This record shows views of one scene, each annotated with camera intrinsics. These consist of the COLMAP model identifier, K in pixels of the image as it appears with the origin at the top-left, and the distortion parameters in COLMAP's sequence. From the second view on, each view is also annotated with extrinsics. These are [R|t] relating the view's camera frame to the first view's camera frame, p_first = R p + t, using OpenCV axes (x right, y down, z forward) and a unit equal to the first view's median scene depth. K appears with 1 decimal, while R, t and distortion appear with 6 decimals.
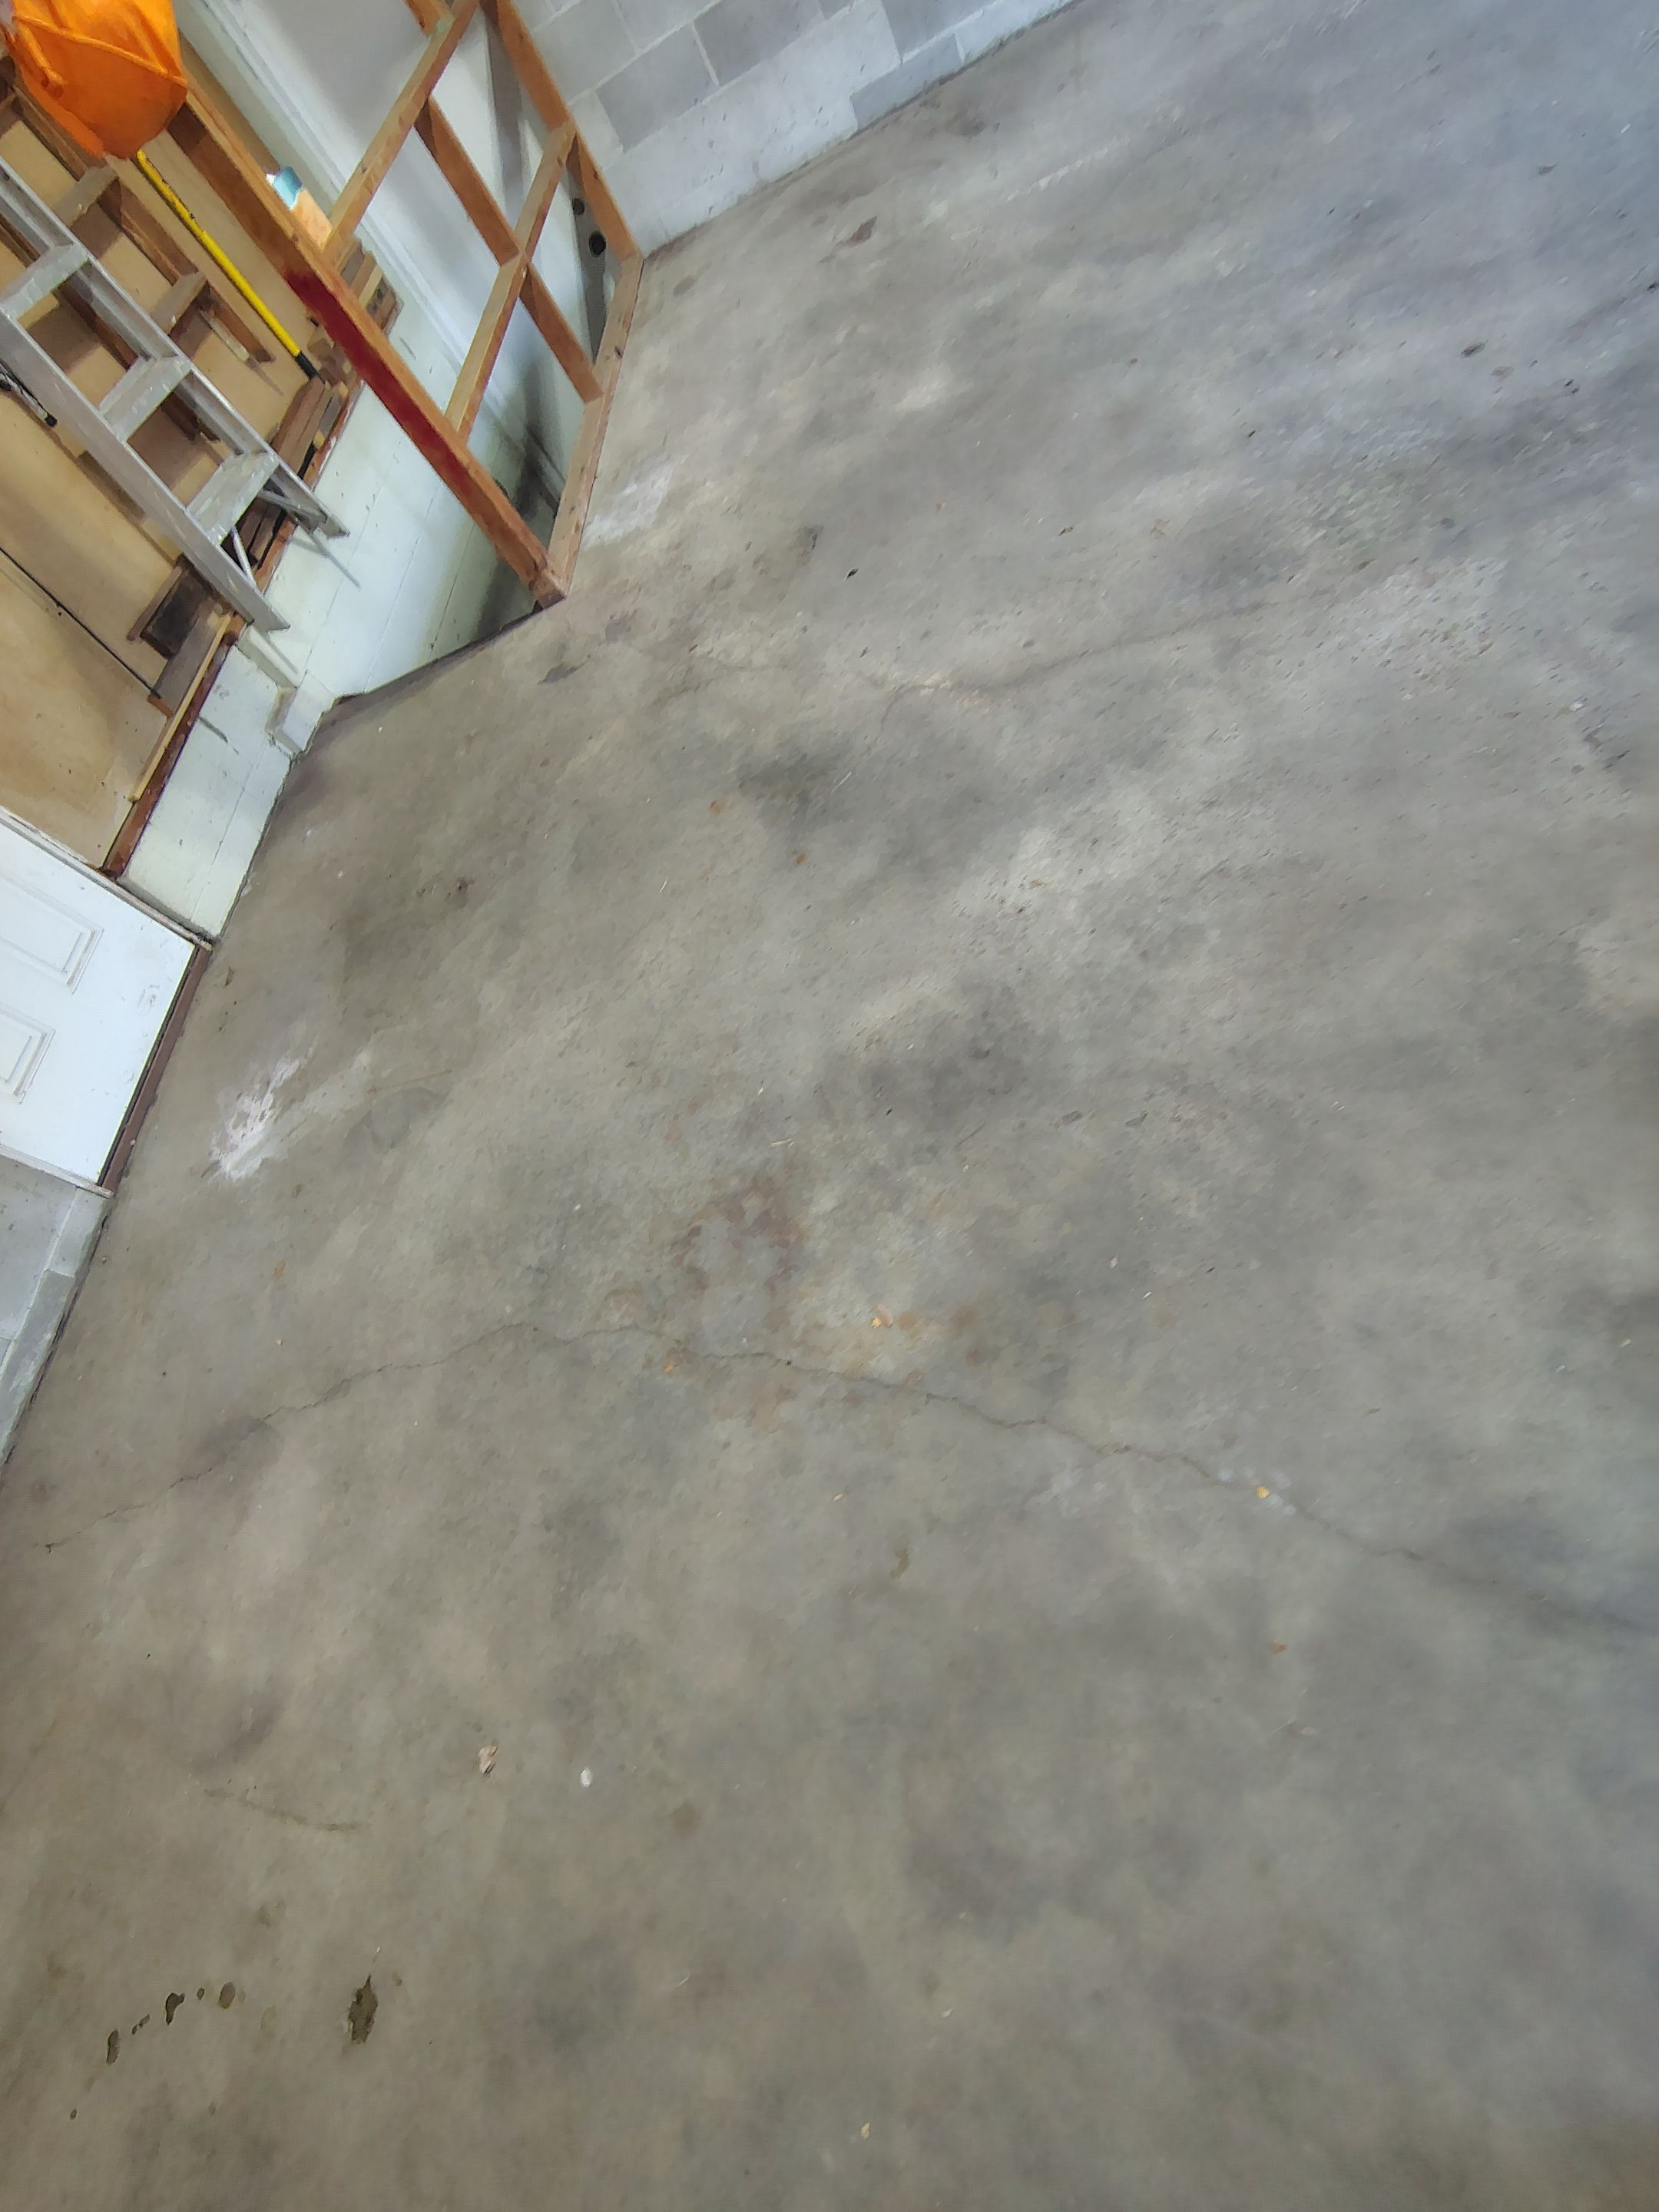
lens RADIAL K [[1034.9, 0, 786.2], [0, 1034.9, 1112.3], [0, 0, 1]] dist [-0.000560, -0.000337]
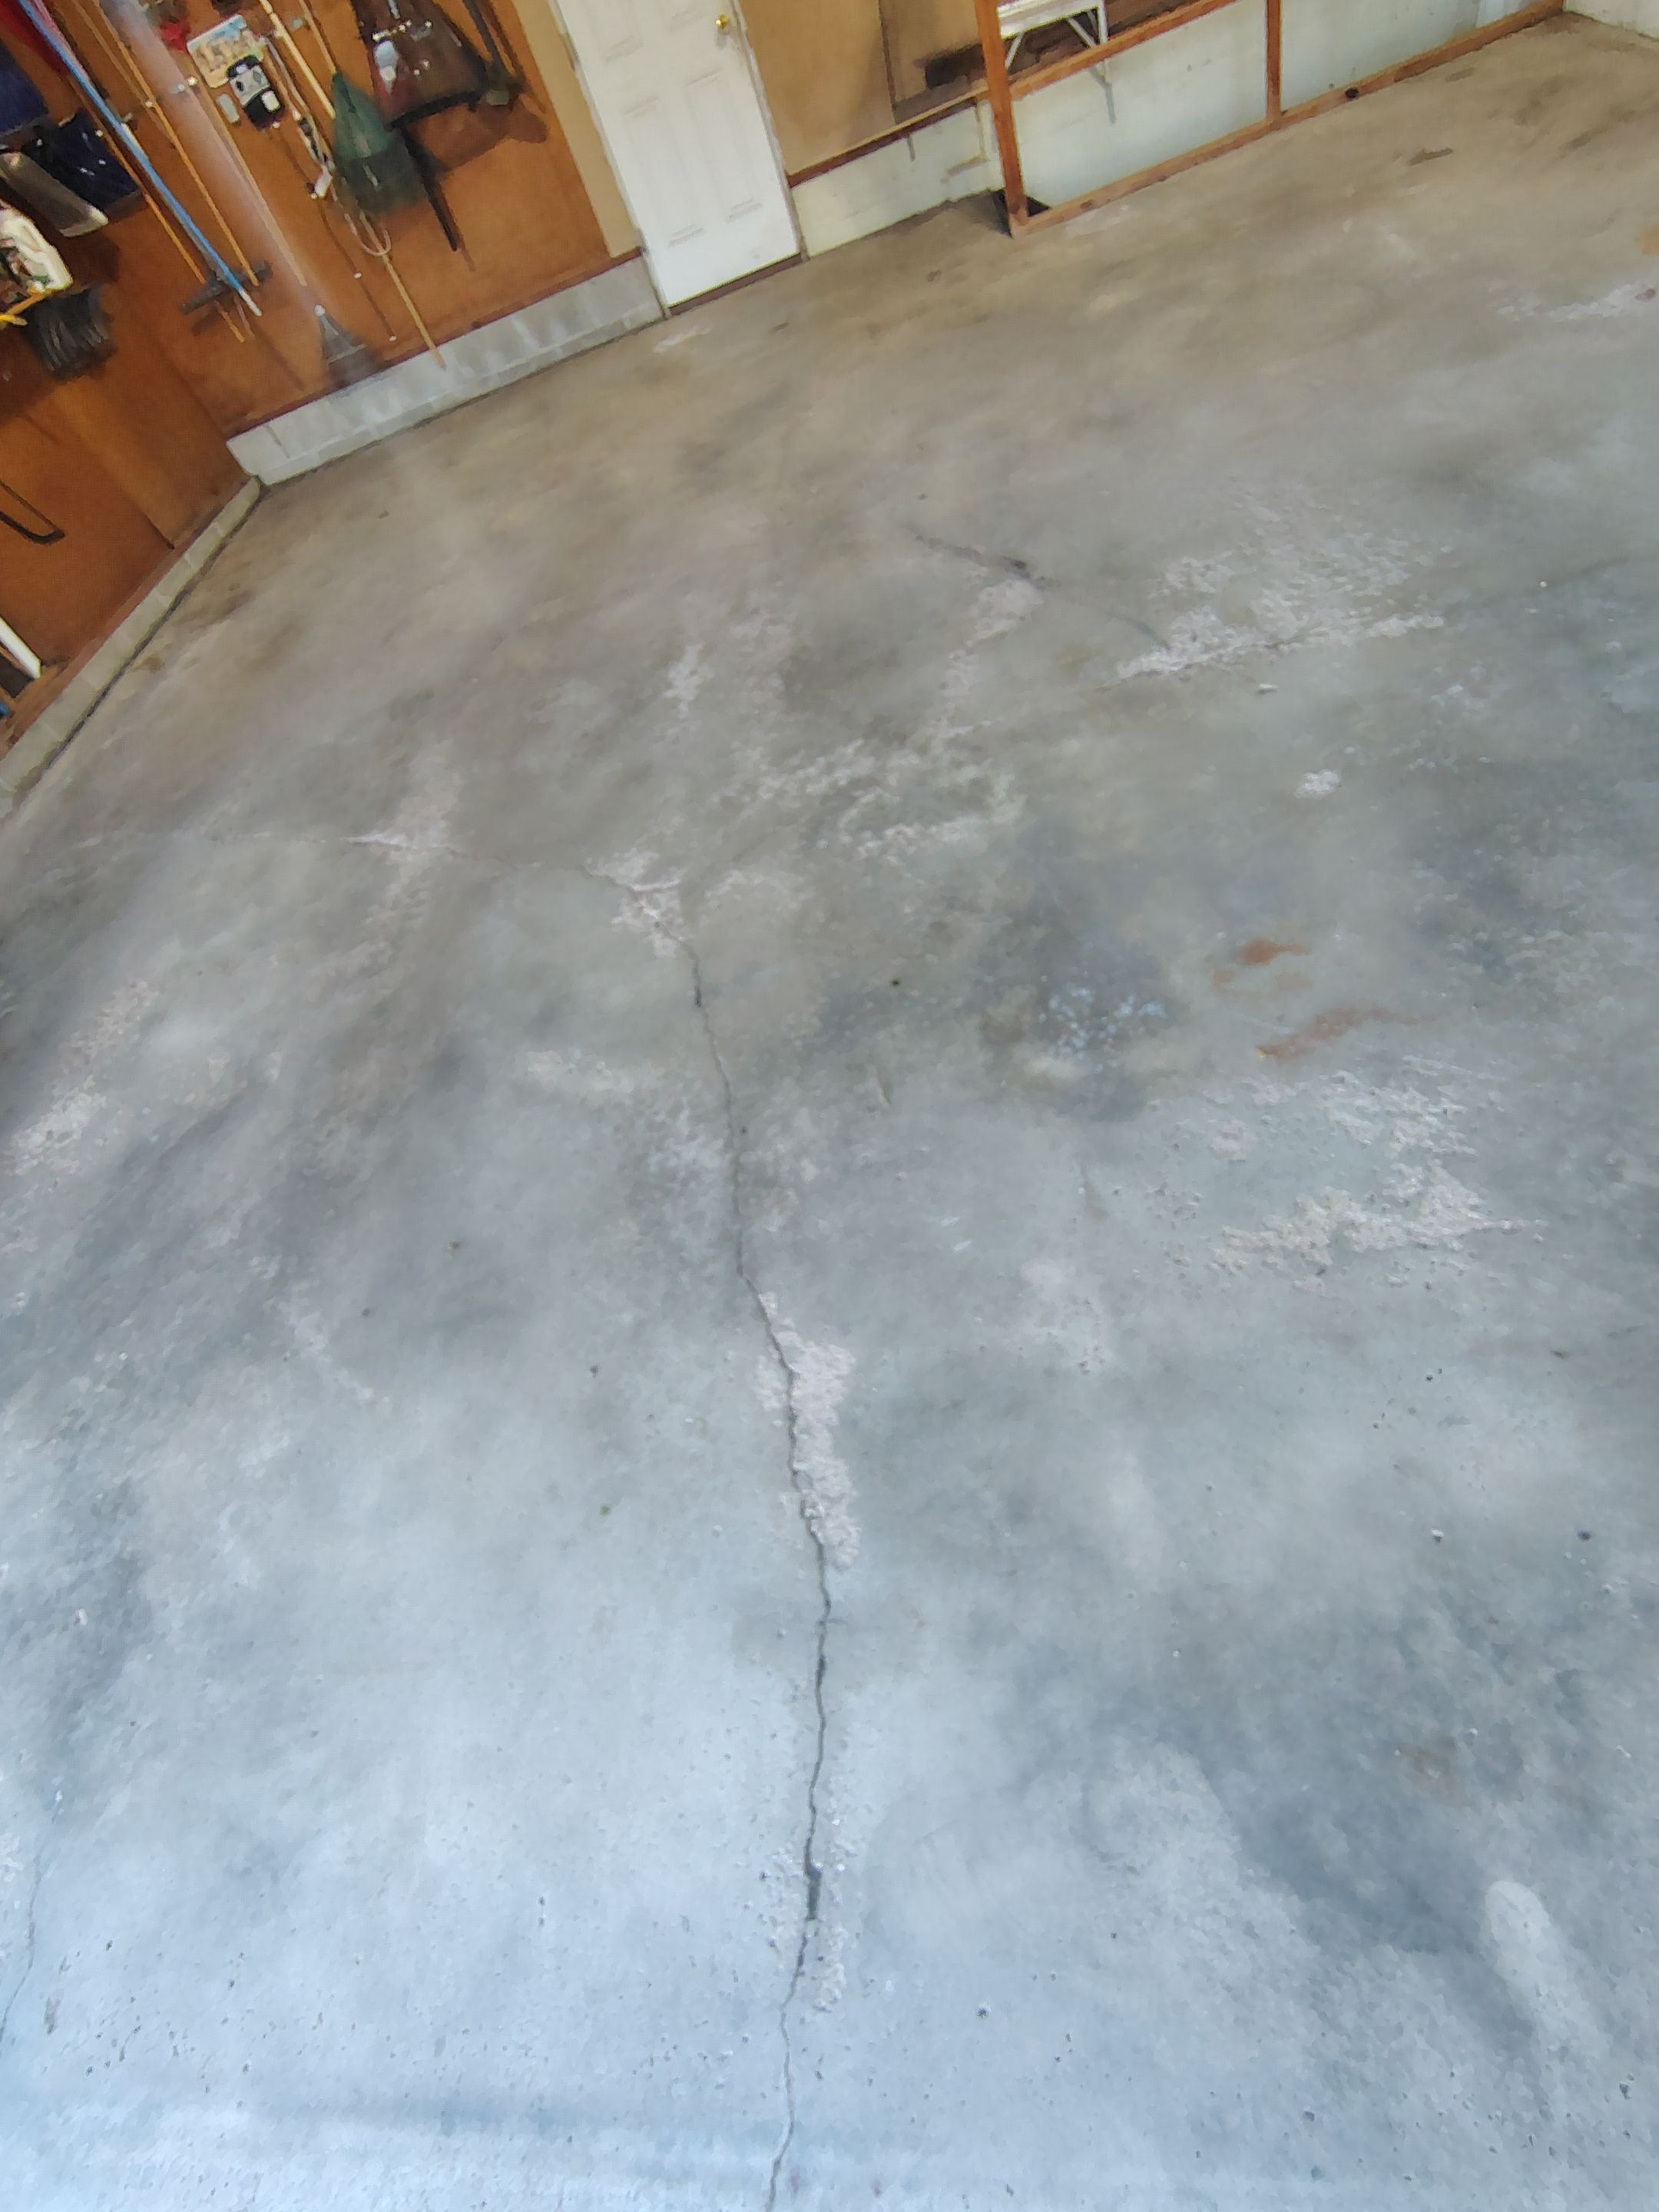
lens RADIAL K [[1058.4, 0, 827.4], [0, 1058.4, 1117.7], [0, 0, 1]] dist [-0.004470, 0.006788]
pose [[0.172798, 0.951866, -0.253163, 1.941605], [-0.680699, 0.301179, 0.667787, -1.397591], [0.711891, 0.056935, 0.699978, -0.263454]]
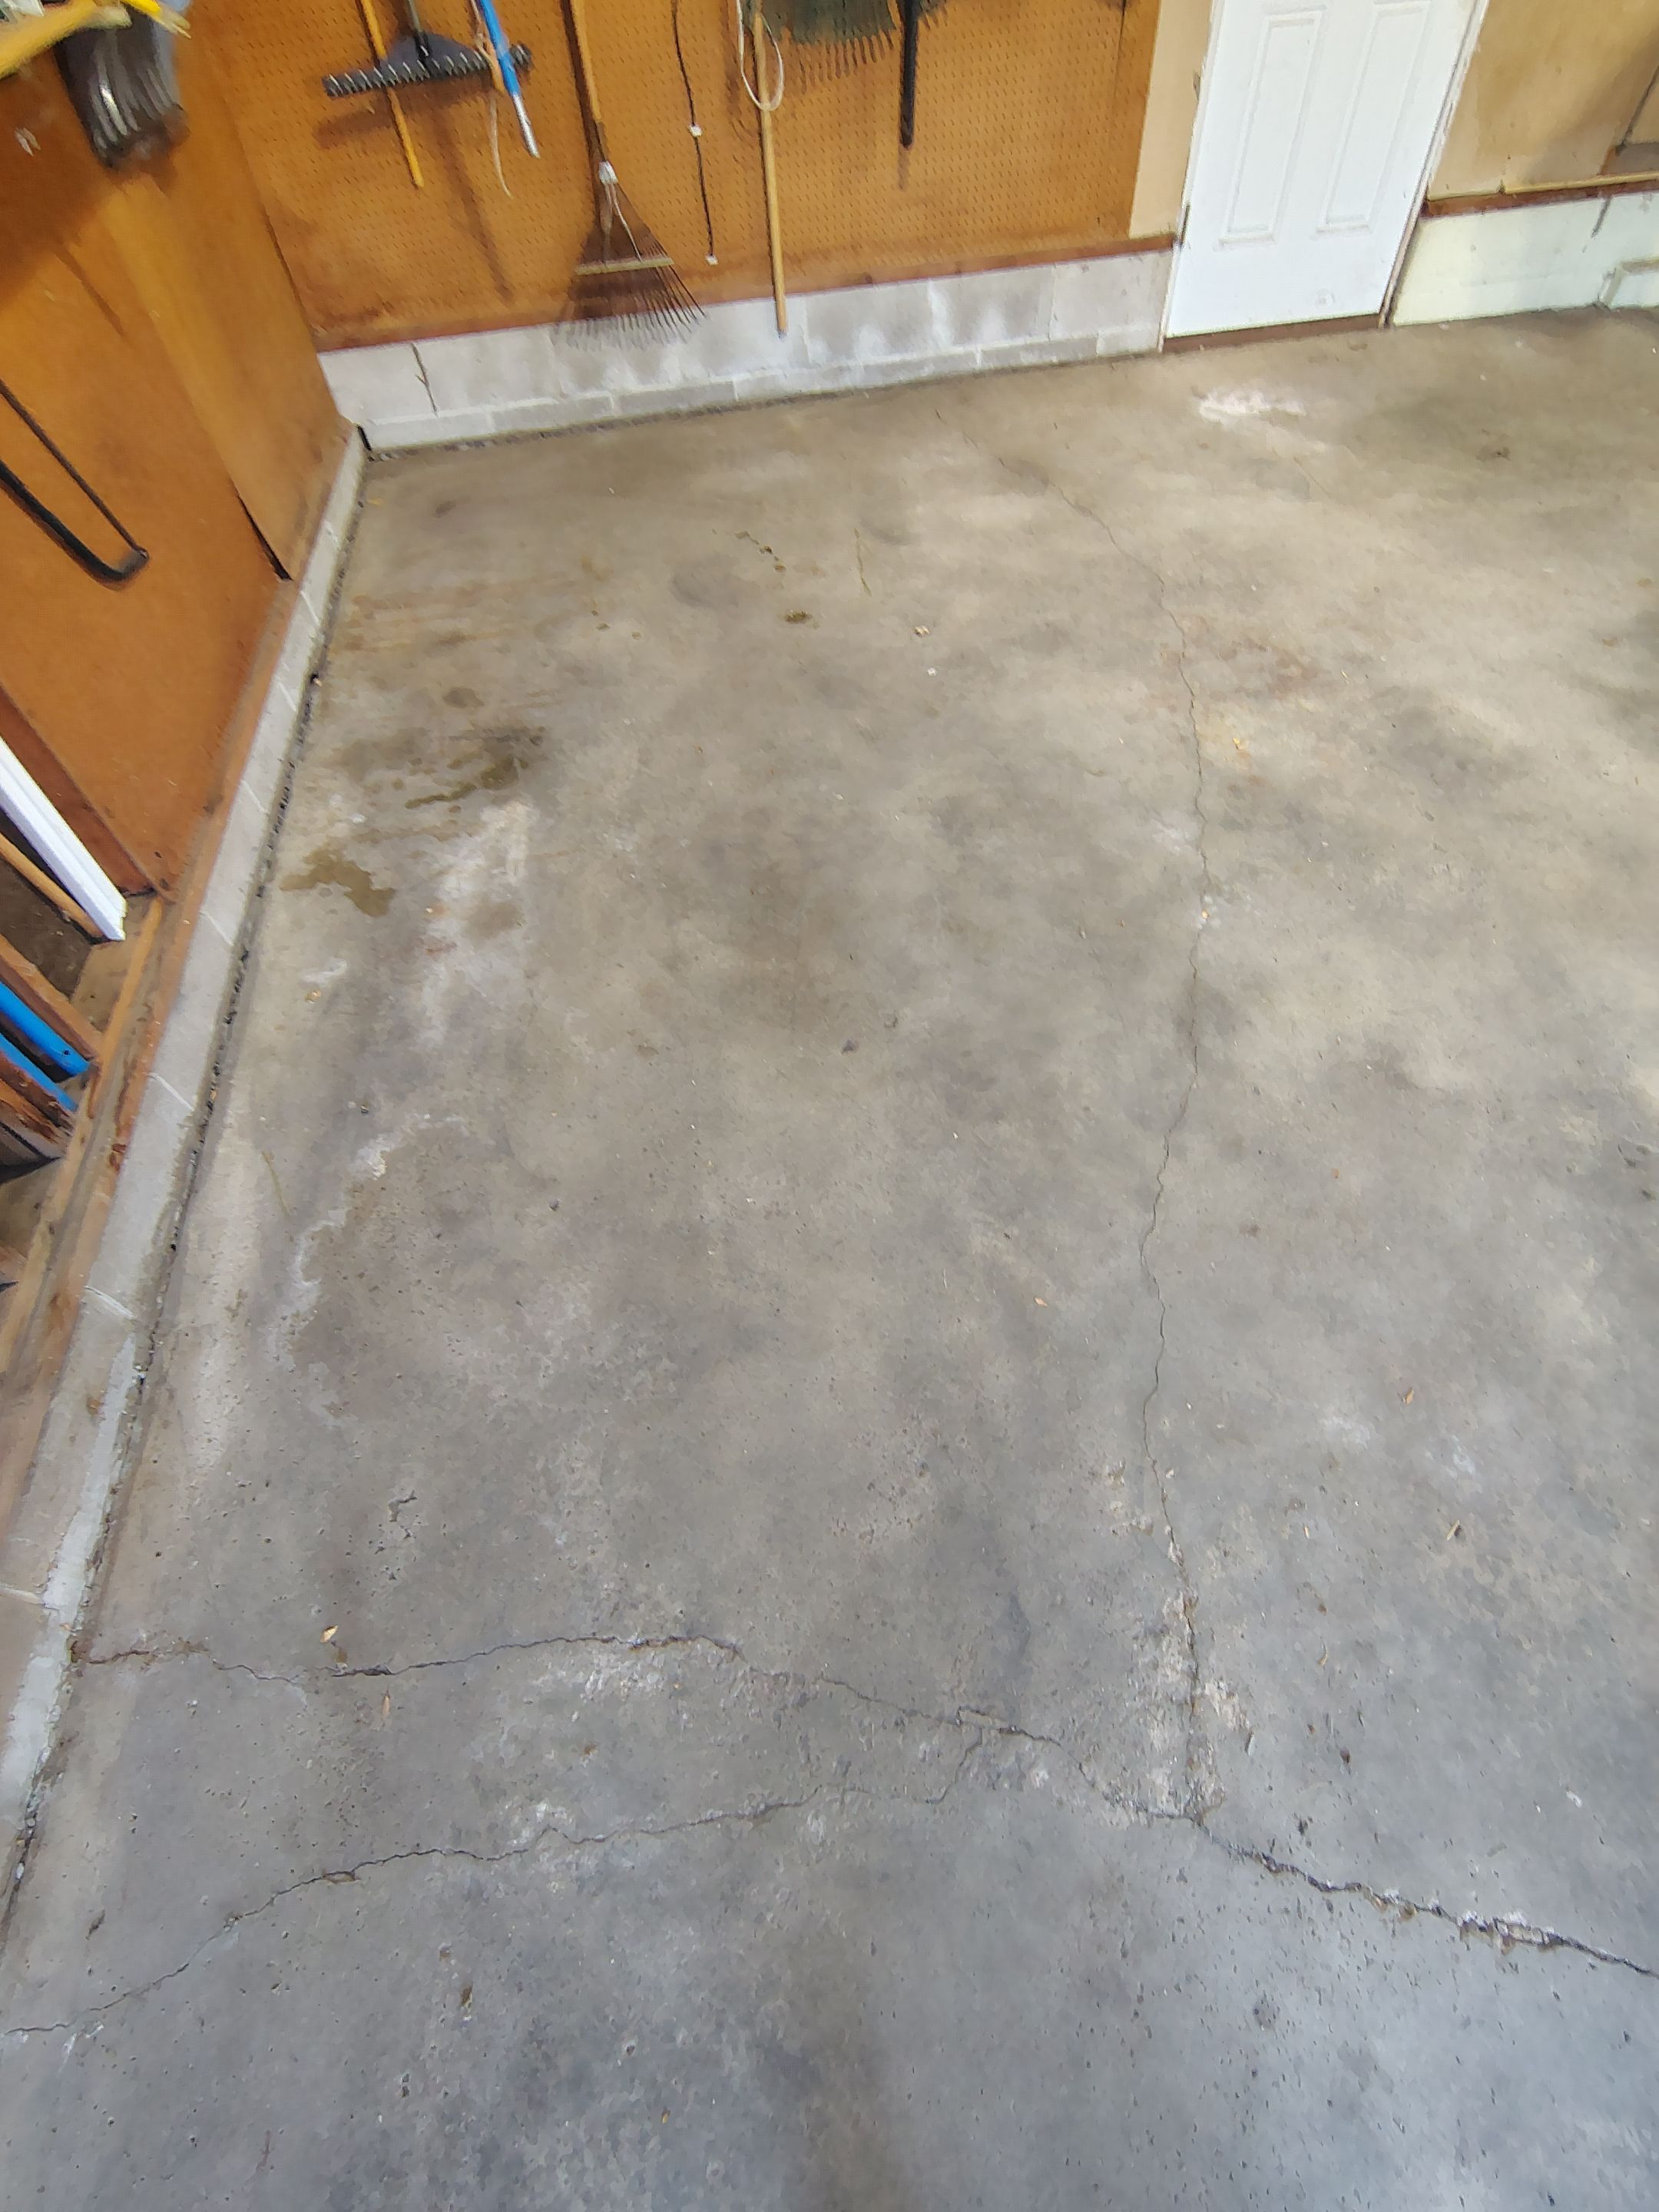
lens RADIAL K [[1032.5, 0, 821.0], [0, 1032.5, 1103.6], [0, 0, 1]] dist [0.000769, 0.000950]
pose [[0.199534, 0.965511, -0.167258, 0.549149], [-0.864212, 0.253850, 0.434394, 0.156325], [0.461871, 0.057870, 0.885057, -0.436220]]
